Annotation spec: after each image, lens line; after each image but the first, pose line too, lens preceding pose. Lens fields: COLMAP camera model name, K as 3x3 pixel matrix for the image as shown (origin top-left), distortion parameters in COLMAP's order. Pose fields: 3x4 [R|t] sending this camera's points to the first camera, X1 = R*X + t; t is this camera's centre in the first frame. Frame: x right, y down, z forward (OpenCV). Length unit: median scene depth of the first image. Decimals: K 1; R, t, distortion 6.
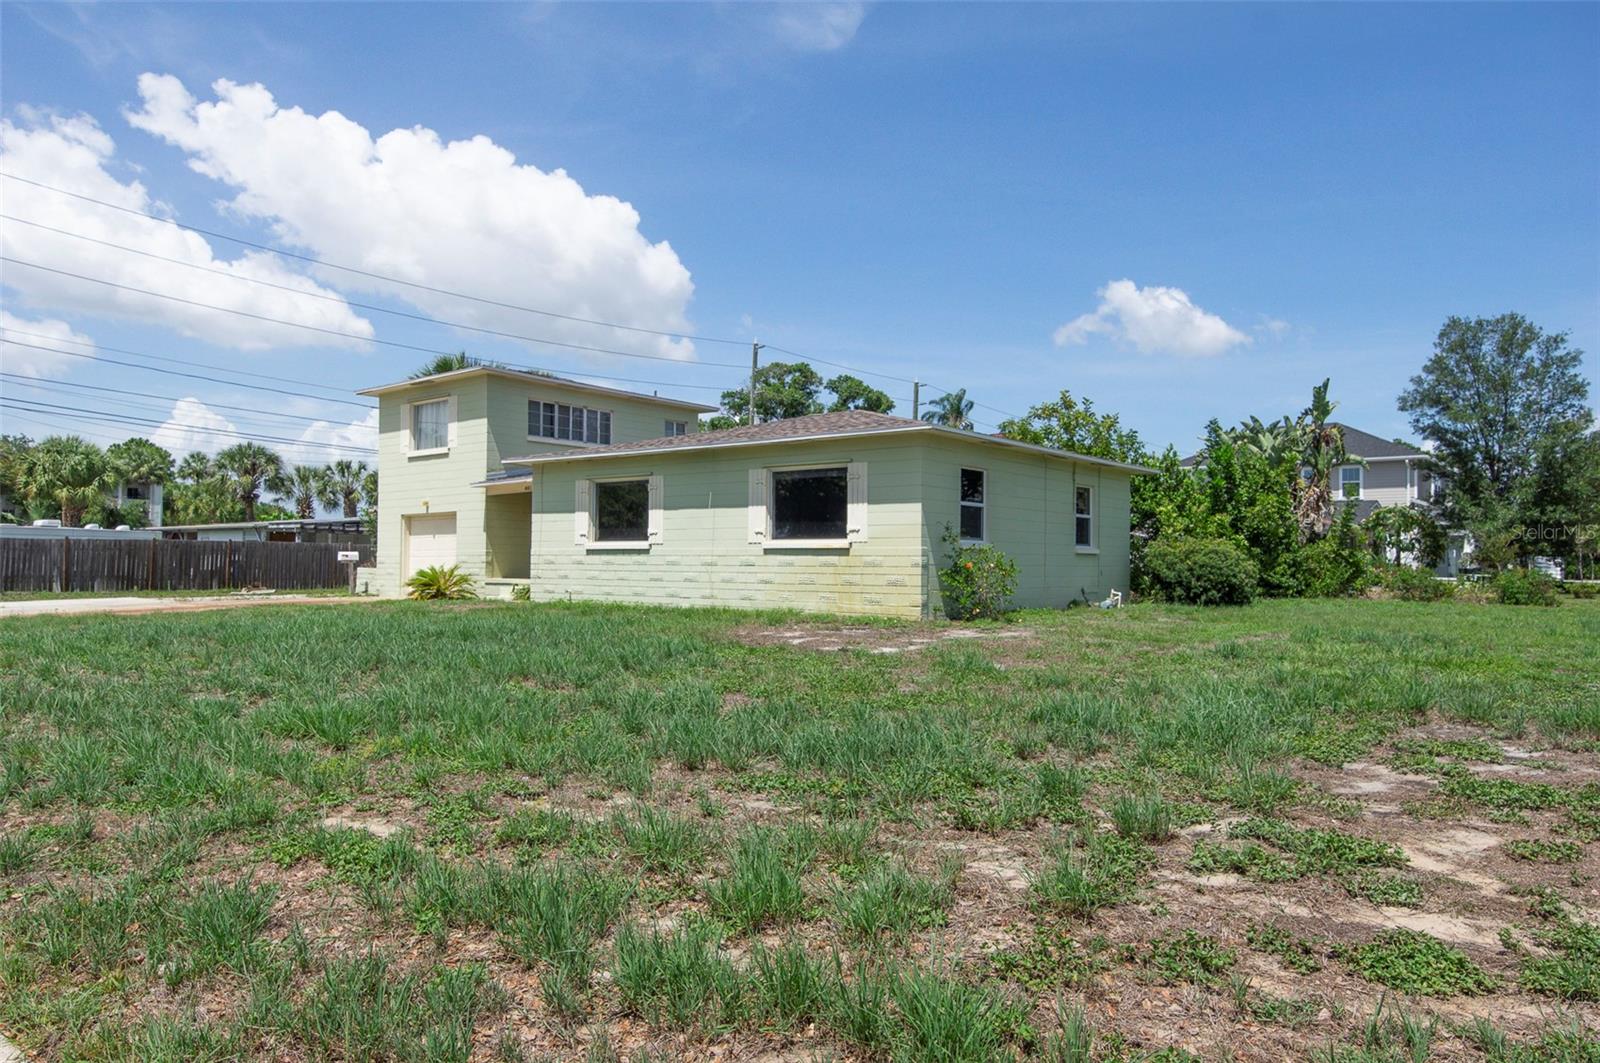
lens RADIAL K [[1115.7, 0, 796.1], [0, 1115.7, 535.0], [0, 0, 1]] dist [-0.003993, 0.000413]
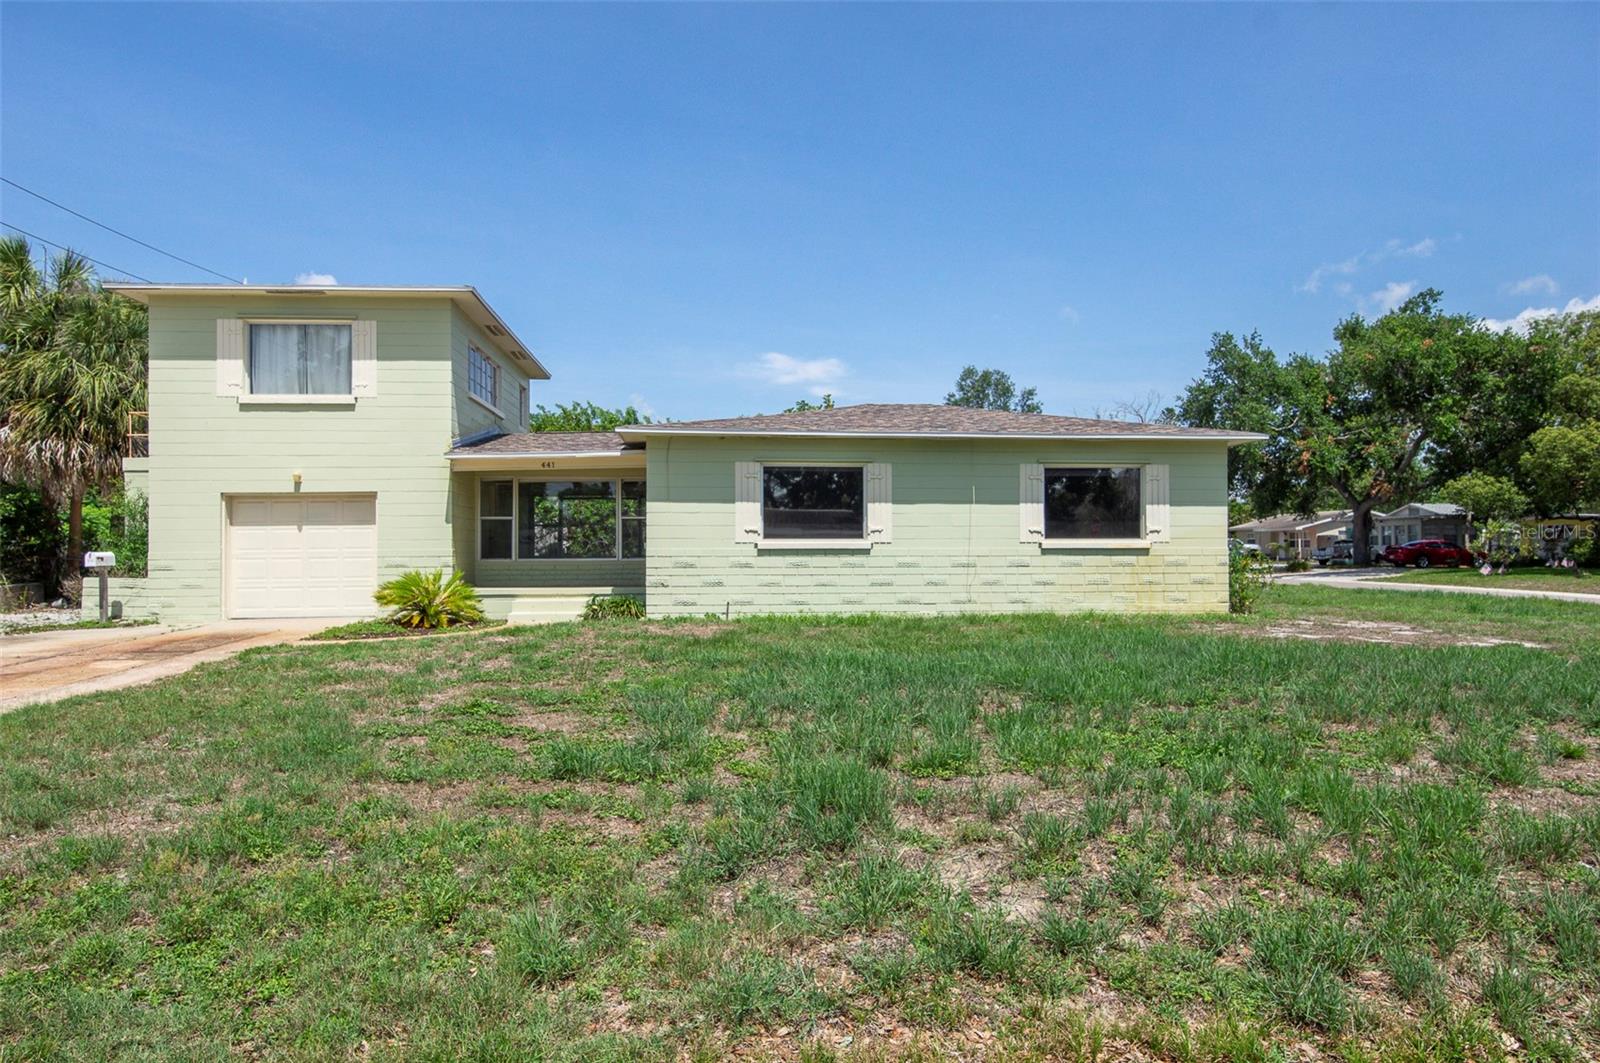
lens RADIAL K [[1010.6, 0, 794.3], [0, 1010.6, 528.5], [0, 0, 1]] dist [-0.005789, -0.002453]
pose [[0.703483, 0.018270, 0.710477, -0.685028], [-0.010621, 0.999828, -0.015194, 0.009086], [-0.710632, 0.003143, 0.703556, 0.473289]]
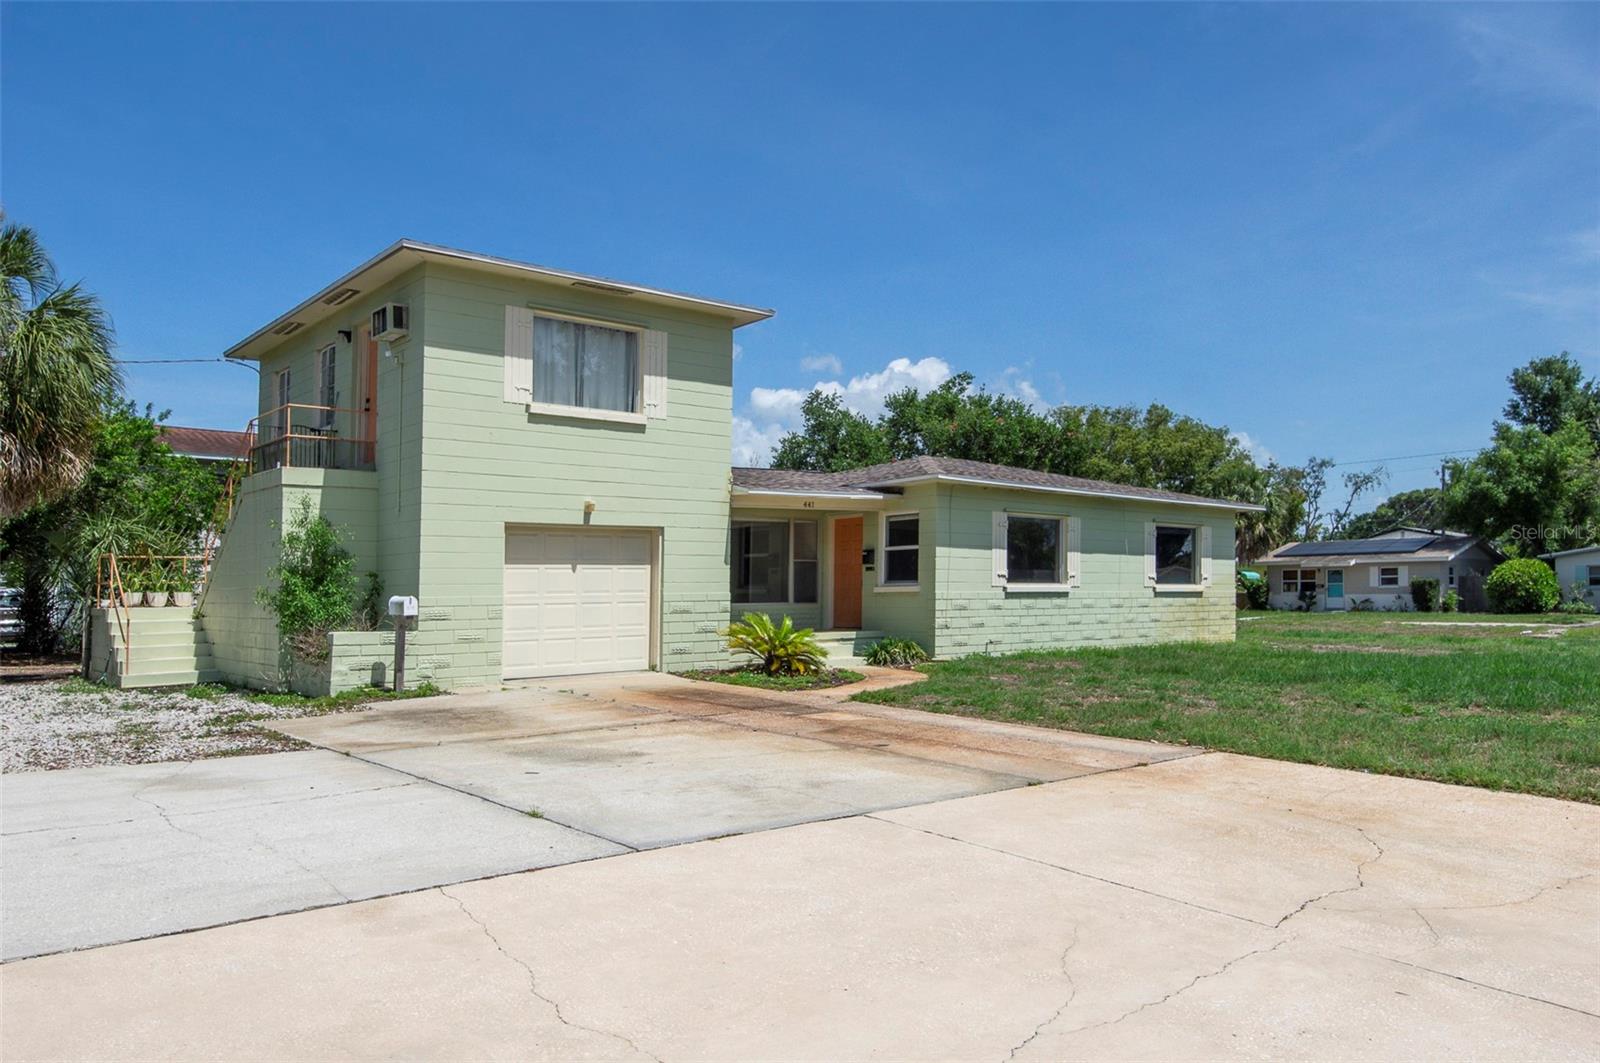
lens RADIAL K [[1115.7, 0, 807.8], [0, 1115.7, 545.9], [0, 0, 1]] dist [-0.003993, 0.000413]
pose [[0.169192, 0.046485, 0.984486, -1.067745], [-0.009820, 0.998917, -0.045479, 0.018073], [-0.985534, -0.001973, 0.169465, 1.005633]]
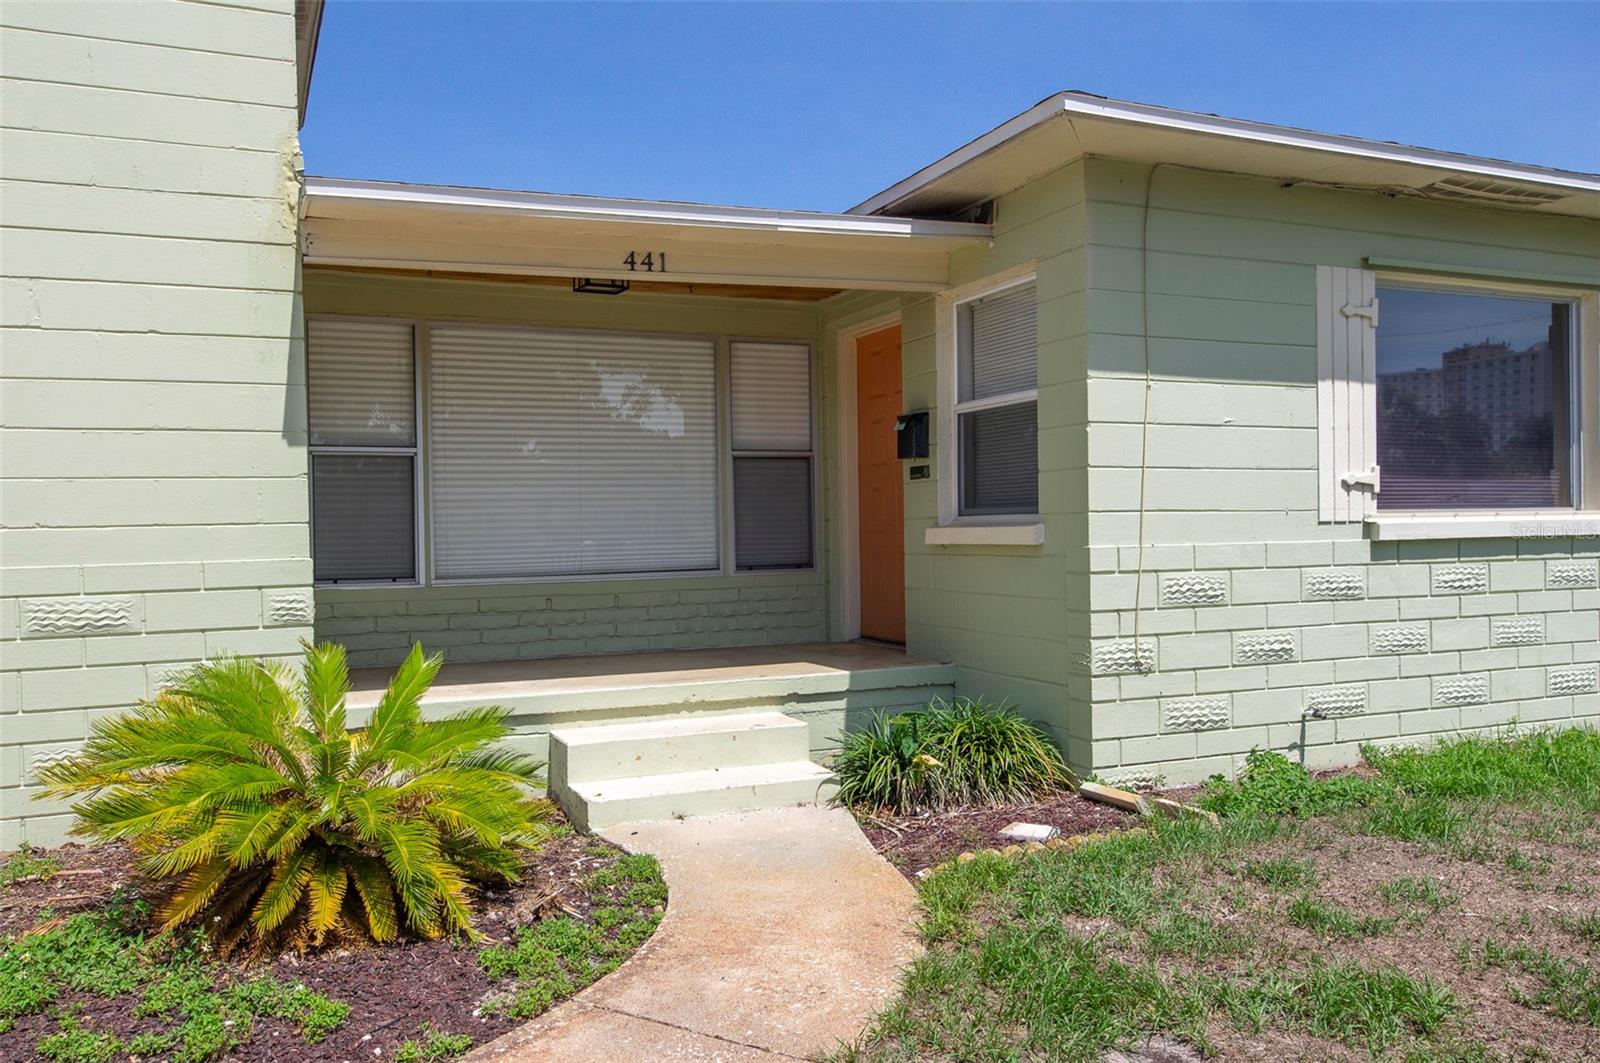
lens RADIAL K [[1212.4, 0, 805.0], [0, 1212.4, 502.6], [0, 0, 1]] dist [0.005437, 0.006786]
pose [[0.454904, 0.015977, 0.890397, -0.497519], [0.000394, 0.999835, -0.018142, 0.009252], [-0.890540, 0.008604, 0.454823, 0.990473]]
